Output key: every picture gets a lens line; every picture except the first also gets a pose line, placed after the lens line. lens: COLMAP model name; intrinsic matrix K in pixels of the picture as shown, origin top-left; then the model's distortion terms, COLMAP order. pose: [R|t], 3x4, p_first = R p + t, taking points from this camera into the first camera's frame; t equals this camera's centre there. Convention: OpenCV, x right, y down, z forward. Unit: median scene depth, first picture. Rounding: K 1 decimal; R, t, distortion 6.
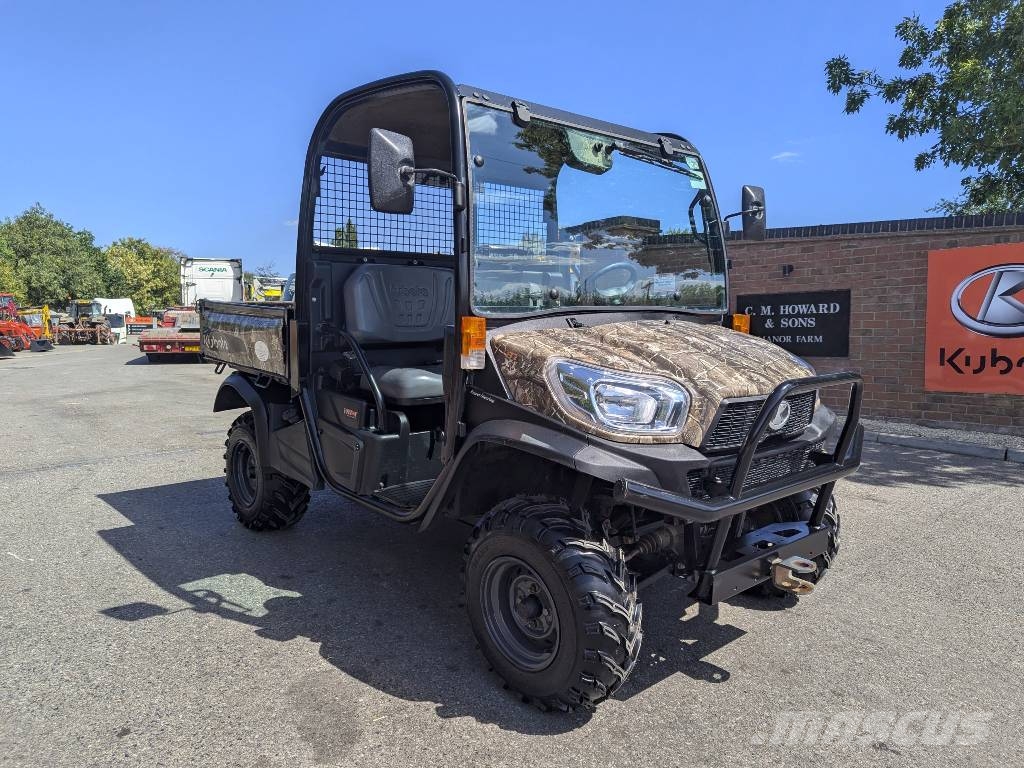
lens RADIAL K [[724.4, 0, 519.1], [0, 724.4, 390.9], [0, 0, 1]] dist [0.067452, -0.056983]
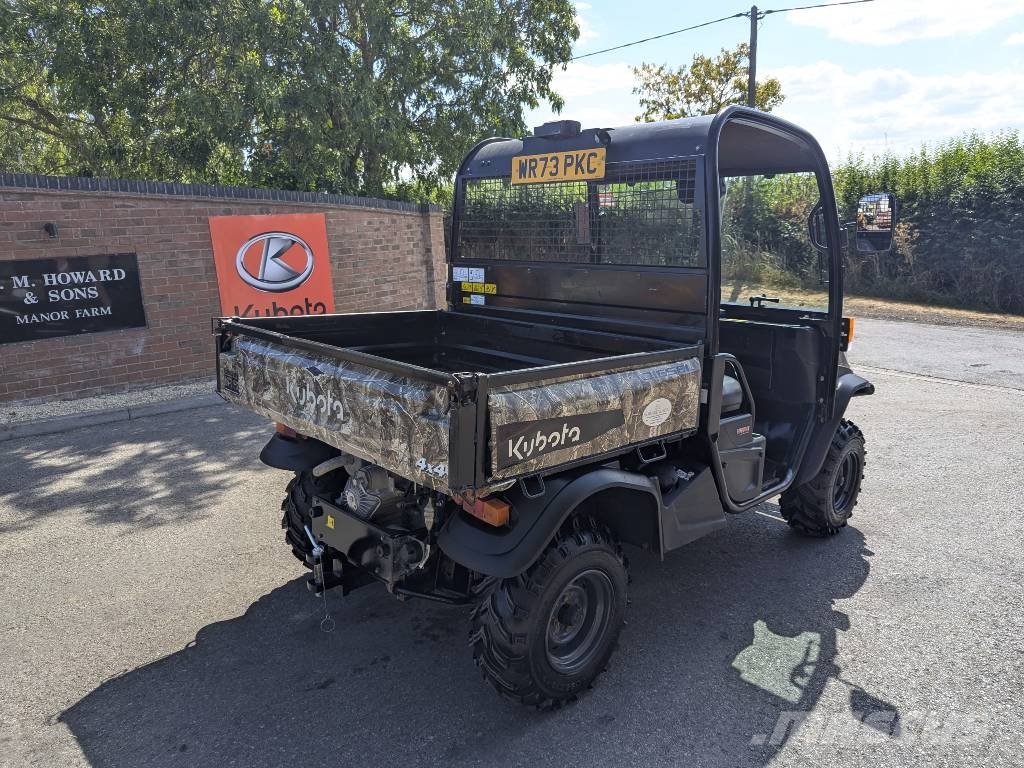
lens RADIAL K [[724.4, 0, 521.1], [0, 724.4, 385.2], [0, 0, 1]] dist [0.067452, -0.056983]
pose [[-0.042019, -0.217339, 0.975191, -1.075424], [0.119753, 0.967922, 0.220878, -0.263307], [-0.991914, 0.126063, -0.014644, 1.172060]]
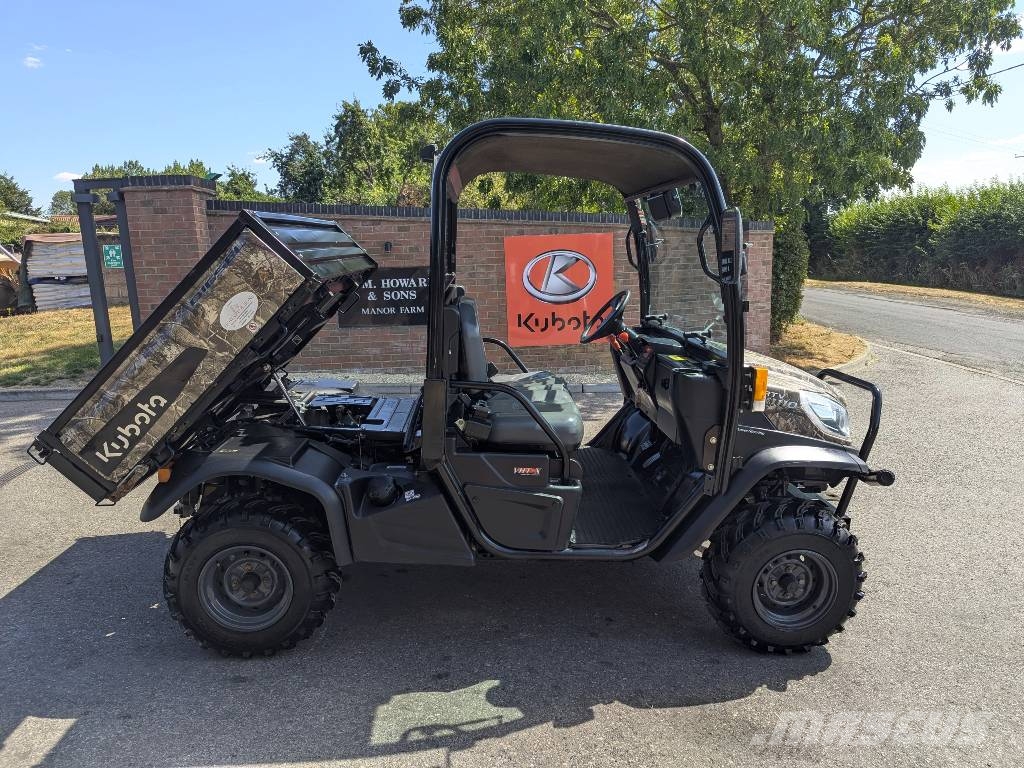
lens RADIAL K [[724.4, 0, 518.9], [0, 724.4, 392.6], [0, 0, 1]] dist [0.067452, -0.056983]
pose [[0.623561, -0.157396, 0.765766, -0.831879], [0.088334, 0.987436, 0.131028, -0.170945], [-0.776768, -0.014061, 0.629630, 0.375651]]
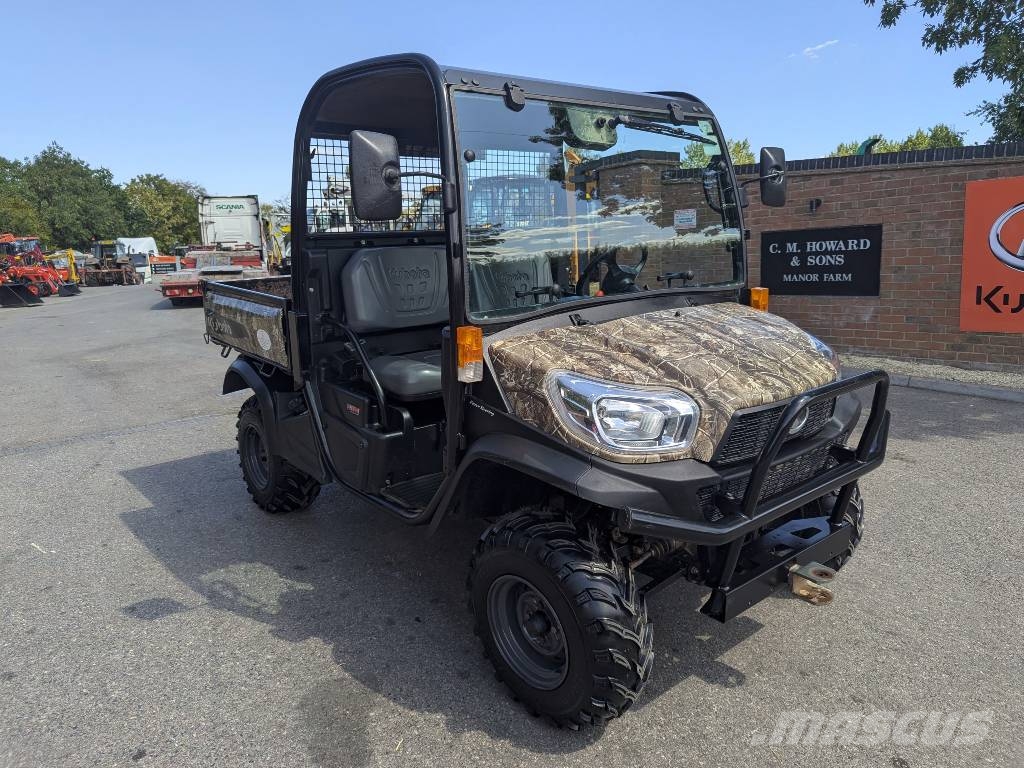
lens RADIAL K [[724.4, 0, 513.3], [0, 724.4, 378.9], [0, 0, 1]] dist [0.067452, -0.056983]
pose [[0.998718, -0.027408, -0.042563, 0.022666], [0.031053, 0.995681, 0.087496, -0.079017], [0.039981, -0.088705, 0.995255, 0.035163]]
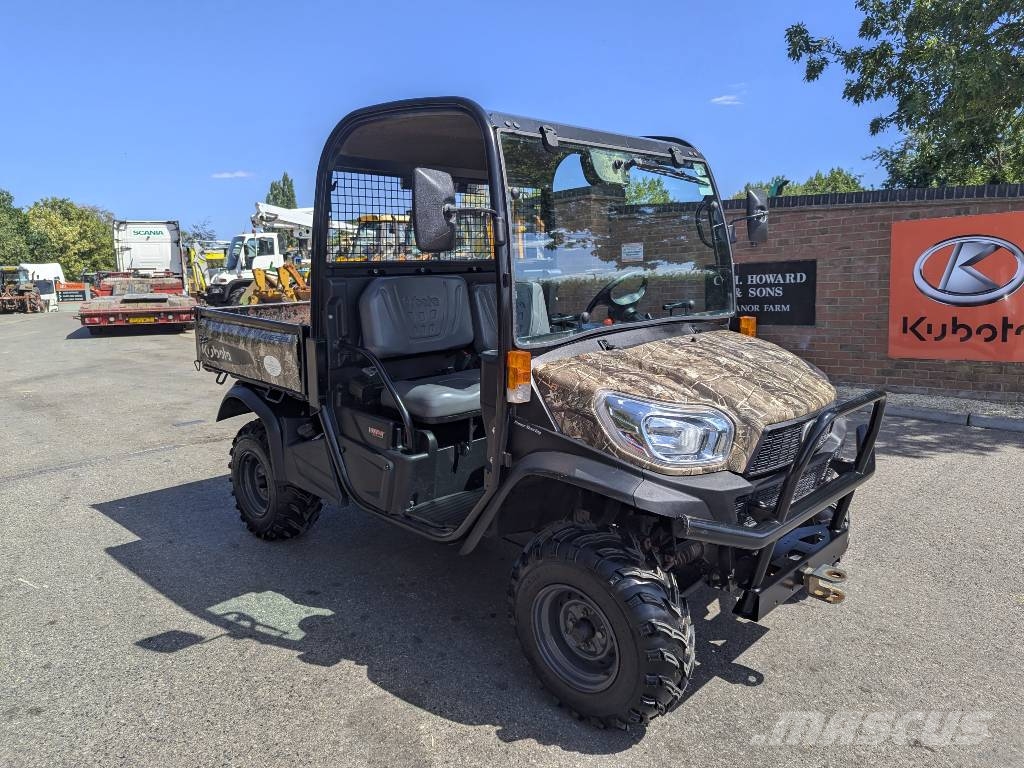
lens RADIAL K [[724.4, 0, 512.6], [0, 724.4, 378.2], [0, 0, 1]] dist [0.067452, -0.056983]
pose [[0.997372, -0.034780, 0.063557, -0.093488], [0.031631, 0.998254, 0.049893, -0.078644], [-0.065181, -0.047752, 0.996730, -0.008103]]
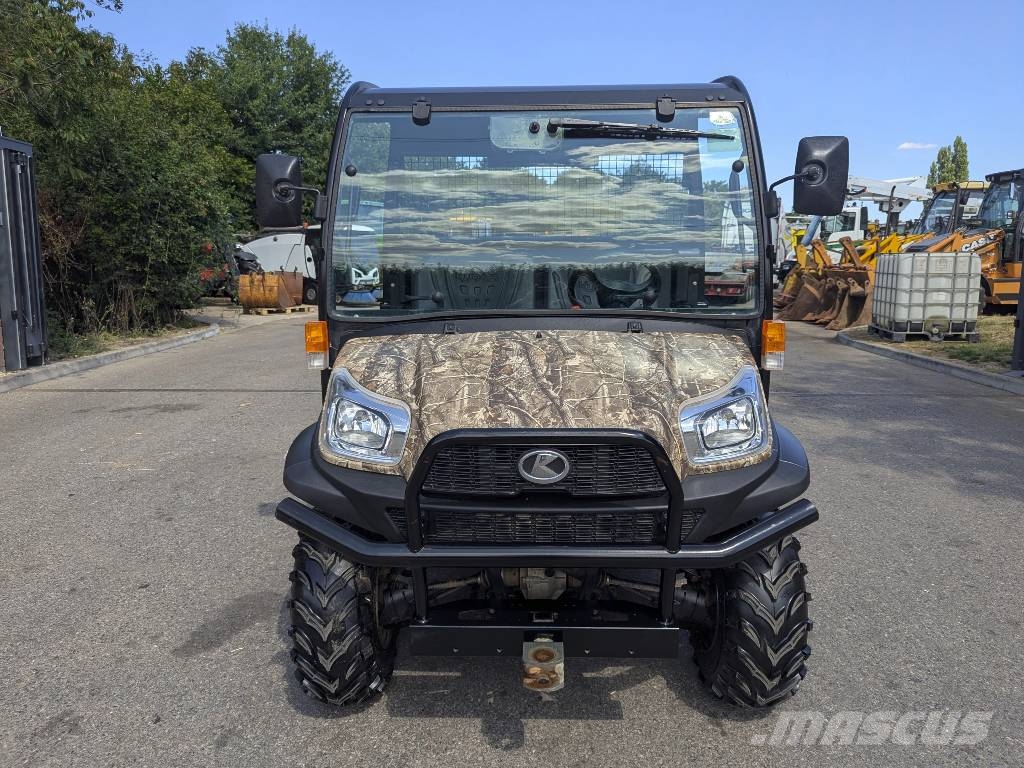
lens RADIAL K [[724.4, 0, 515.0], [0, 724.4, 387.9], [0, 0, 1]] dist [0.067452, -0.056983]
pose [[0.722077, 0.128862, -0.679706, 0.613306], [-0.071997, 0.991161, 0.111424, -0.099898], [0.688056, -0.031520, 0.724972, 0.281181]]
